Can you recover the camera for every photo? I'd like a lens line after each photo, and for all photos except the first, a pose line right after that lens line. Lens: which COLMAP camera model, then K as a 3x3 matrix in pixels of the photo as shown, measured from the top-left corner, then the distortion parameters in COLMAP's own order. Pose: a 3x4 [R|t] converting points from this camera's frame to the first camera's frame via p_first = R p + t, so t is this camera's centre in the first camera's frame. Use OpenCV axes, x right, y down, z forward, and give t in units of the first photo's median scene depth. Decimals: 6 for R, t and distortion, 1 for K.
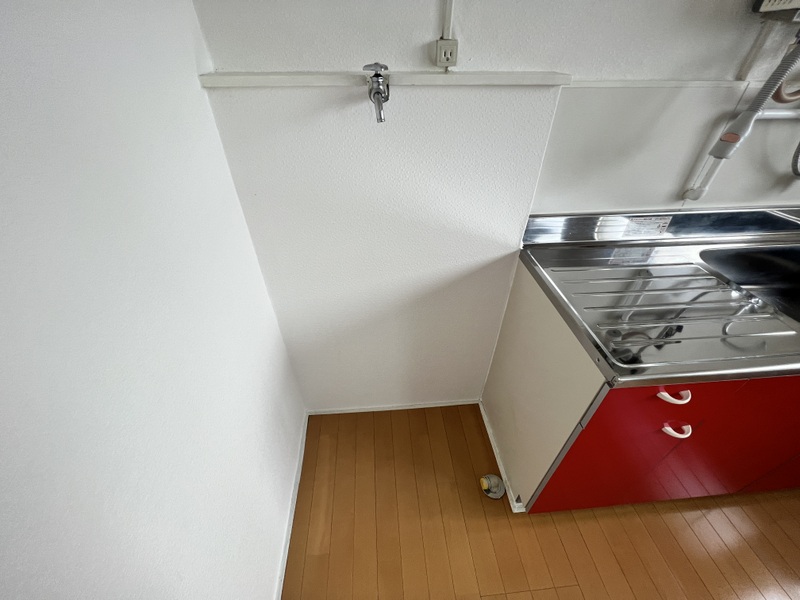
lens RADIAL K [[320.5, 0, 399.1], [0, 320.5, 299.3], [0, 0, 1]] dist [0.000699, -0.002933]
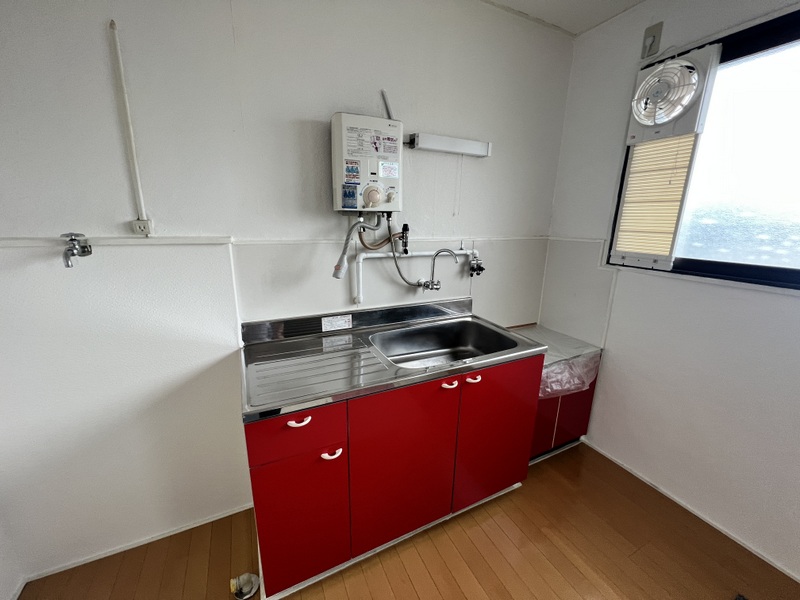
lens RADIAL K [[320.5, 0, 400.7], [0, 320.5, 301.0], [0, 0, 1]] dist [0.000699, -0.002933]
pose [[0.926384, -0.075674, 0.368899, 0.689646], [0.213946, 0.911914, -0.350200, 0.356348], [-0.309903, 0.403344, 0.860973, -0.559668]]
